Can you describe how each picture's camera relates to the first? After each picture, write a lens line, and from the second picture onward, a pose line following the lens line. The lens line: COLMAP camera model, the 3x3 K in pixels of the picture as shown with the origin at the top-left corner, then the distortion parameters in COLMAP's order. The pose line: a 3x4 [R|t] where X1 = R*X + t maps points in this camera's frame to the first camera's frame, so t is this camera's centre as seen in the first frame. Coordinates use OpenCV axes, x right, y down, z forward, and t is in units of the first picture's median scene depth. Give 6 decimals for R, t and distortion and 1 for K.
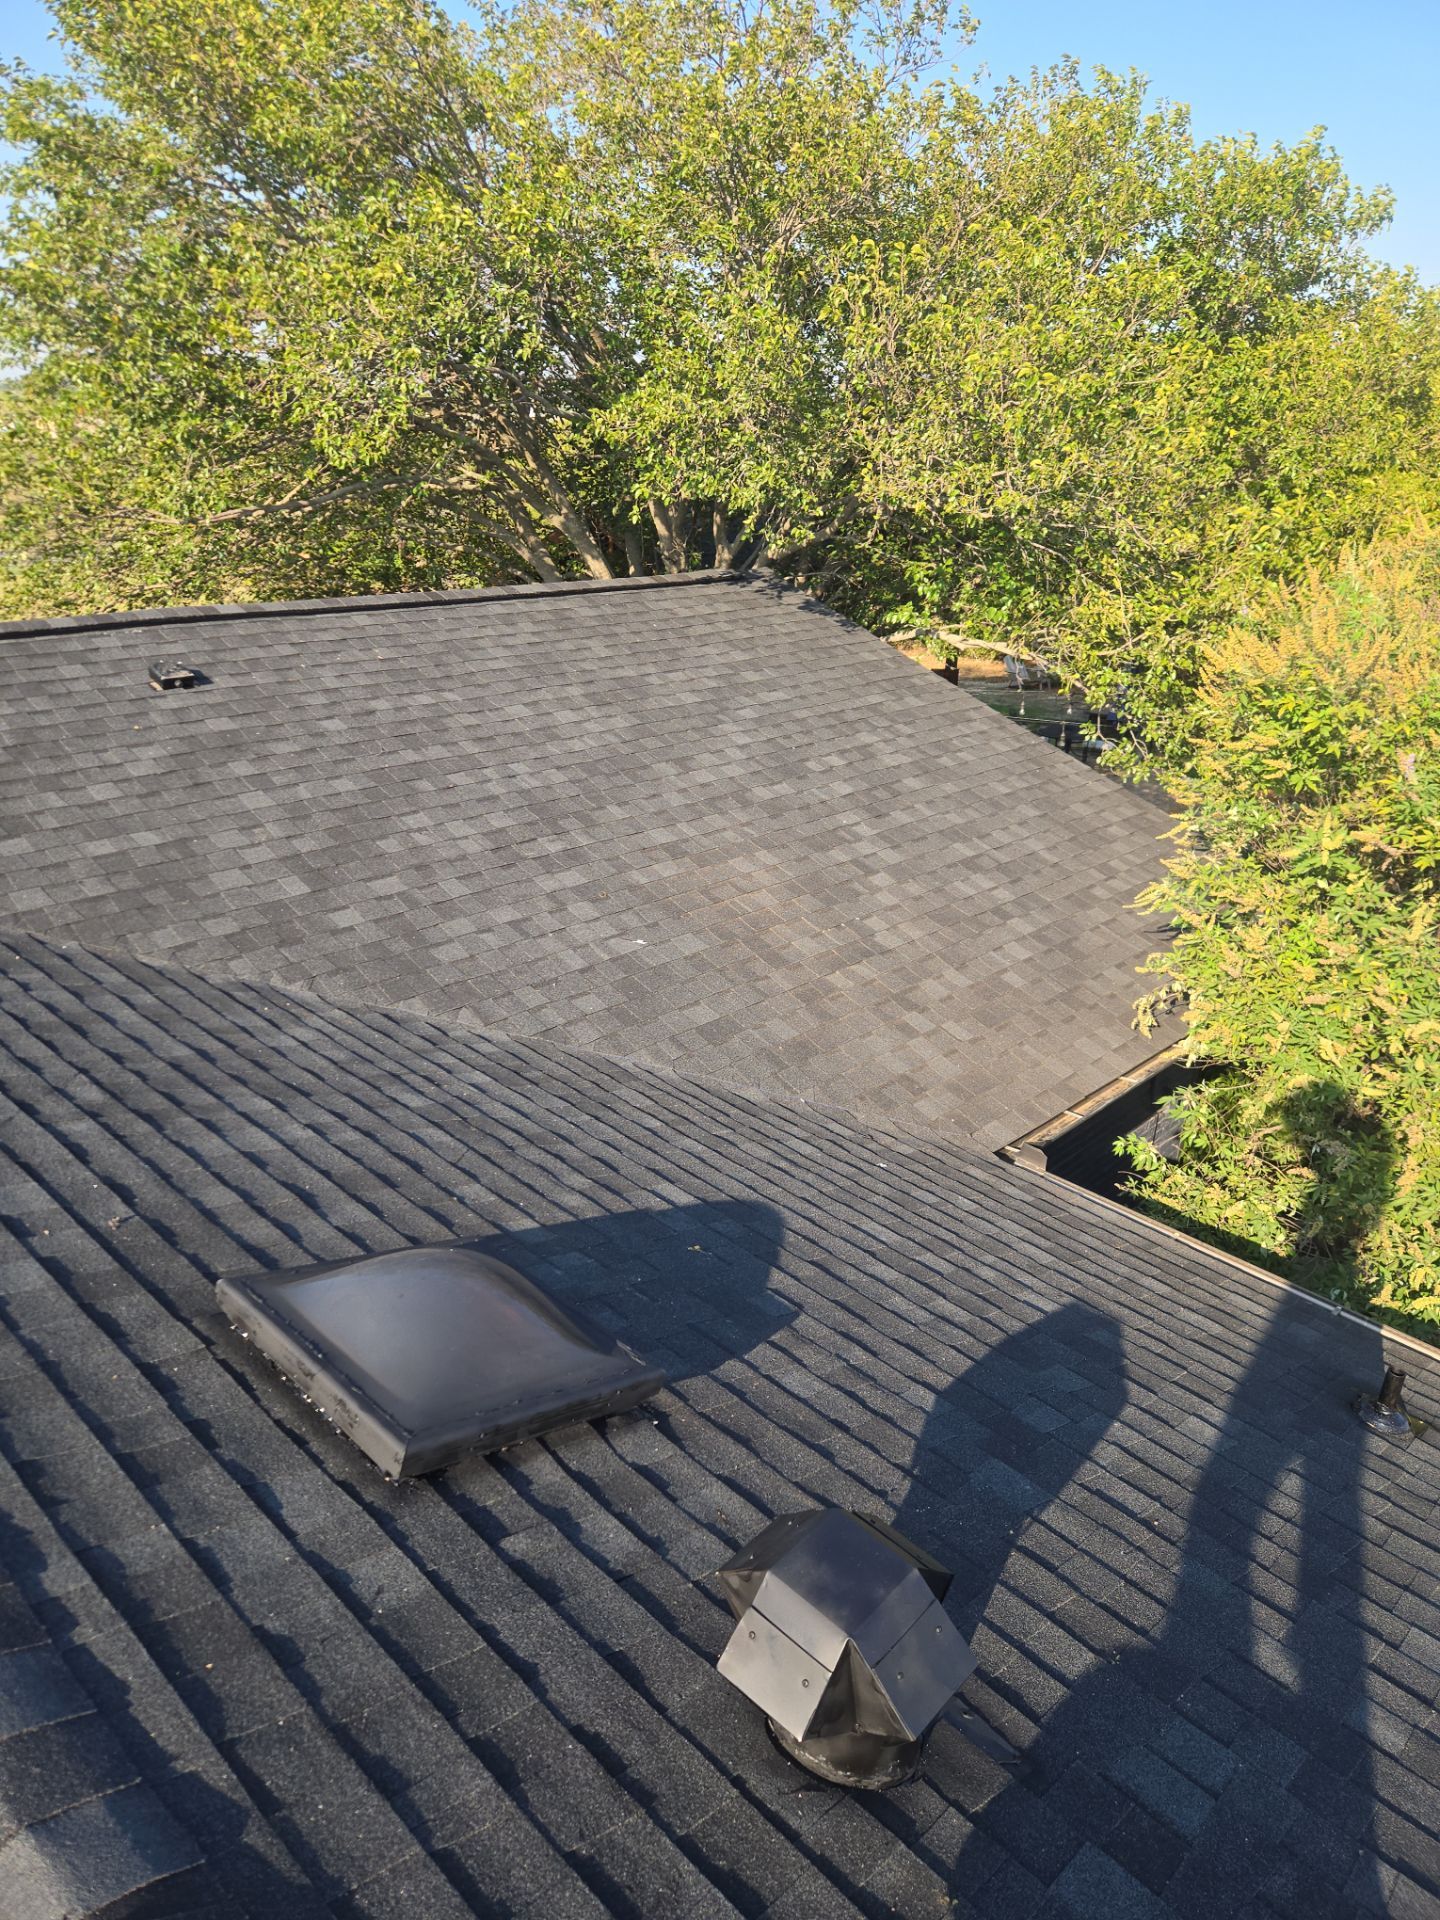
lens RADIAL K [[1300.2, 0, 749.1], [0, 1300.2, 967.7], [0, 0, 1]] dist [0.074277, -0.063426]
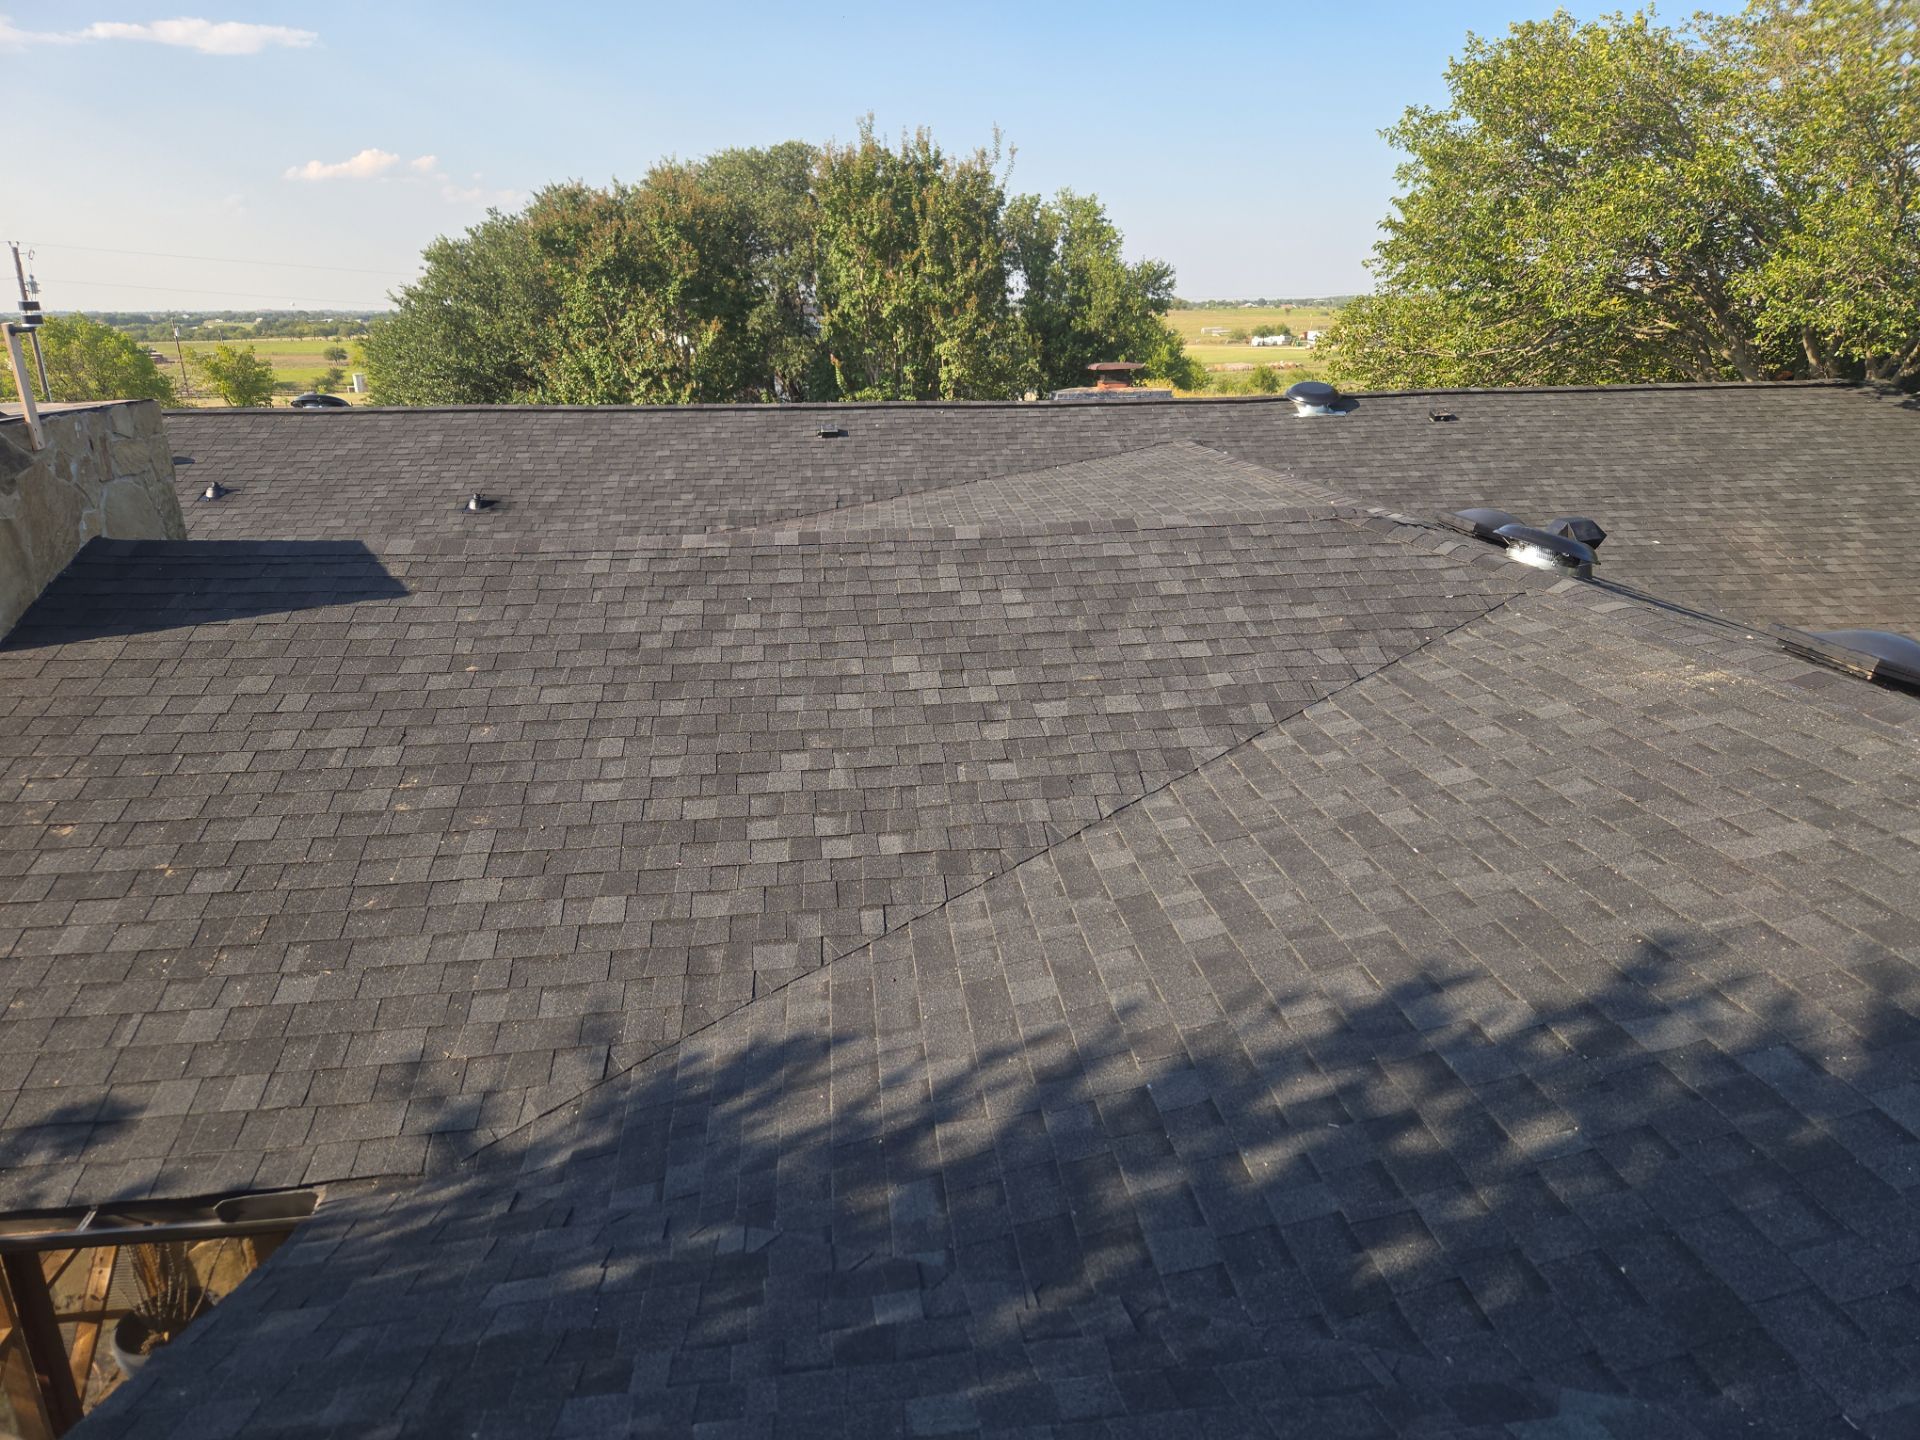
lens RADIAL K [[1300.2, 0, 942.3], [0, 1300.2, 706.5], [0, 0, 1]] dist [0.074277, -0.063426]
pose [[0.736120, 0.156326, -0.658551, 0.405343], [-0.226986, 0.973636, -0.022602, 0.438988], [0.637656, 0.166119, 0.752196, -0.944623]]
